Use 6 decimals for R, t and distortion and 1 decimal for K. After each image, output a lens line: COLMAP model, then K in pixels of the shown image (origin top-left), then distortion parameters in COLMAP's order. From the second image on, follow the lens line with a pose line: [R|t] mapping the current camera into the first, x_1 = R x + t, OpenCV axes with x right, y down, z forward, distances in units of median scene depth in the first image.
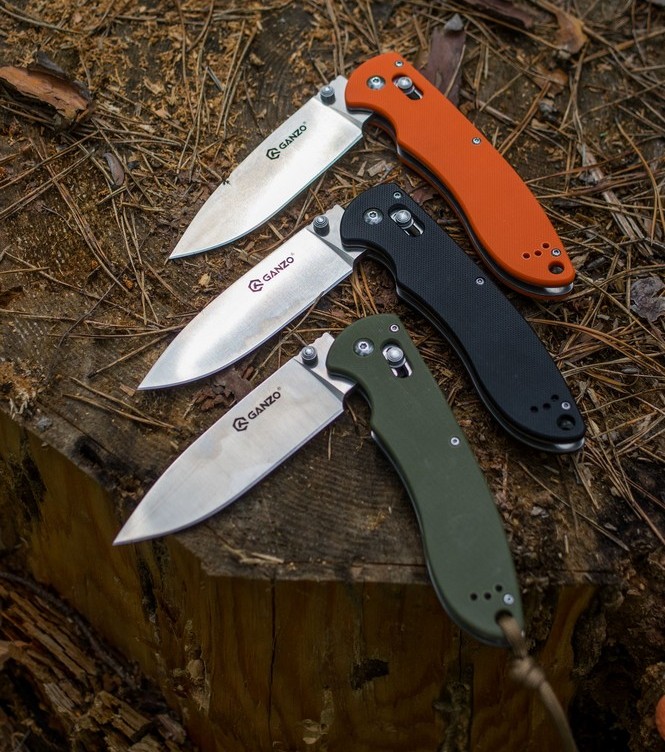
lens RADIAL K [[1493.2, 0, 330.6], [0, 1493.2, 373.7], [0, 0, 1]] dist [-0.033885, 0.000000]
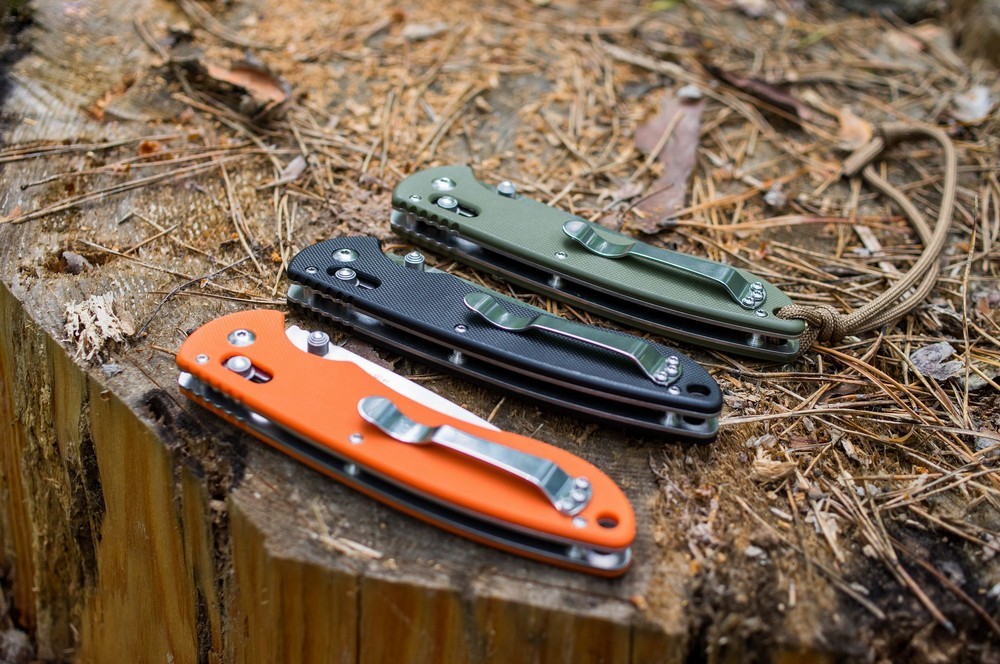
lens RADIAL K [[1511.5, 0, 500.6], [0, 1511.5, 341.1], [0, 0, 1]] dist [-0.039482, 0.000000]
pose [[0.985574, 0.130421, -0.107865, 0.082425], [-0.162756, 0.905163, -0.392672, 0.288276], [0.046423, 0.404562, 0.913331, 0.304557]]
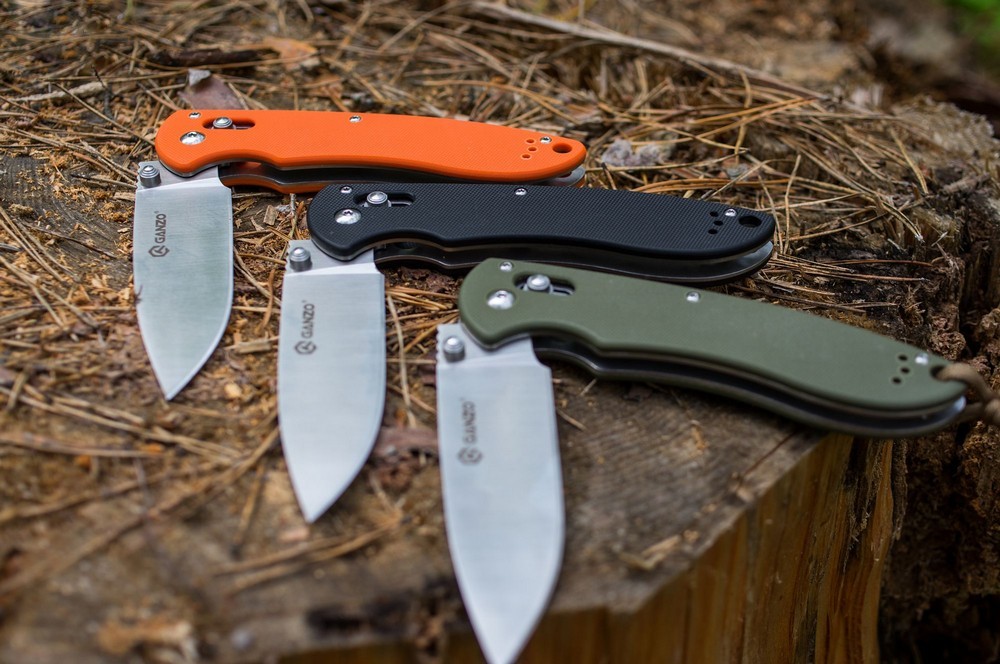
lens RADIAL K [[1511.5, 0, 499.2], [0, 1511.5, 331.3], [0, 0, 1]] dist [-0.039482, 0.000000]
pose [[0.623308, -0.451832, 0.638228, -0.451564], [0.662880, 0.738262, -0.124733, 0.084363], [-0.414821, 0.500816, 0.759676, 0.448316]]
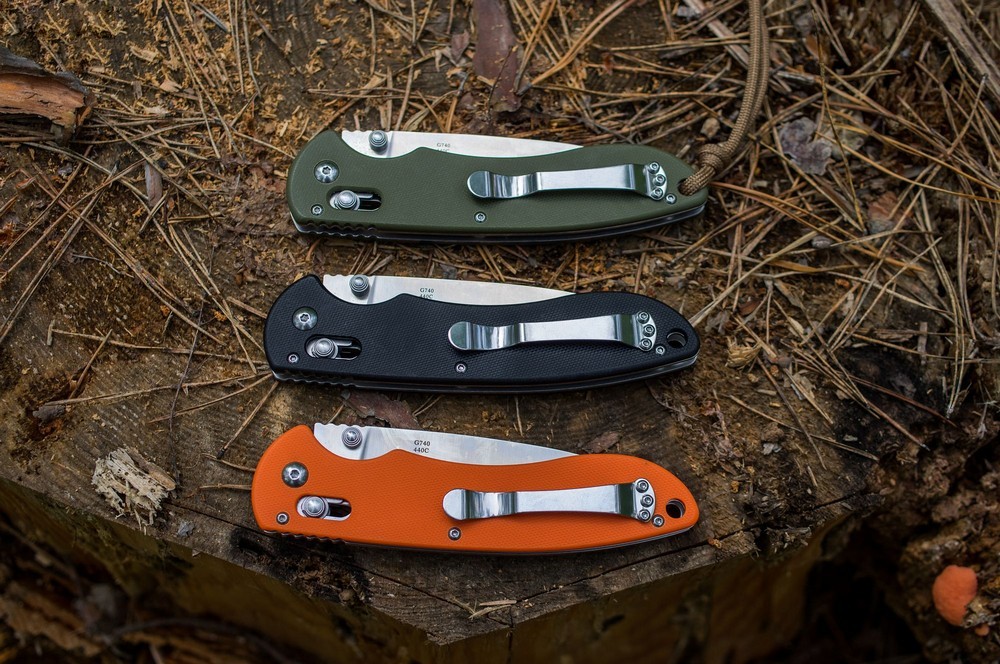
lens RADIAL K [[1511.5, 0, 502.7], [0, 1511.5, 333.5], [0, 0, 1]] dist [-0.039482, 0.000000]
pose [[0.944221, -0.313608, 0.100482, -0.074826], [0.280239, 0.925448, 0.254975, -0.232784], [-0.172953, -0.212594, 0.961713, 0.181944]]
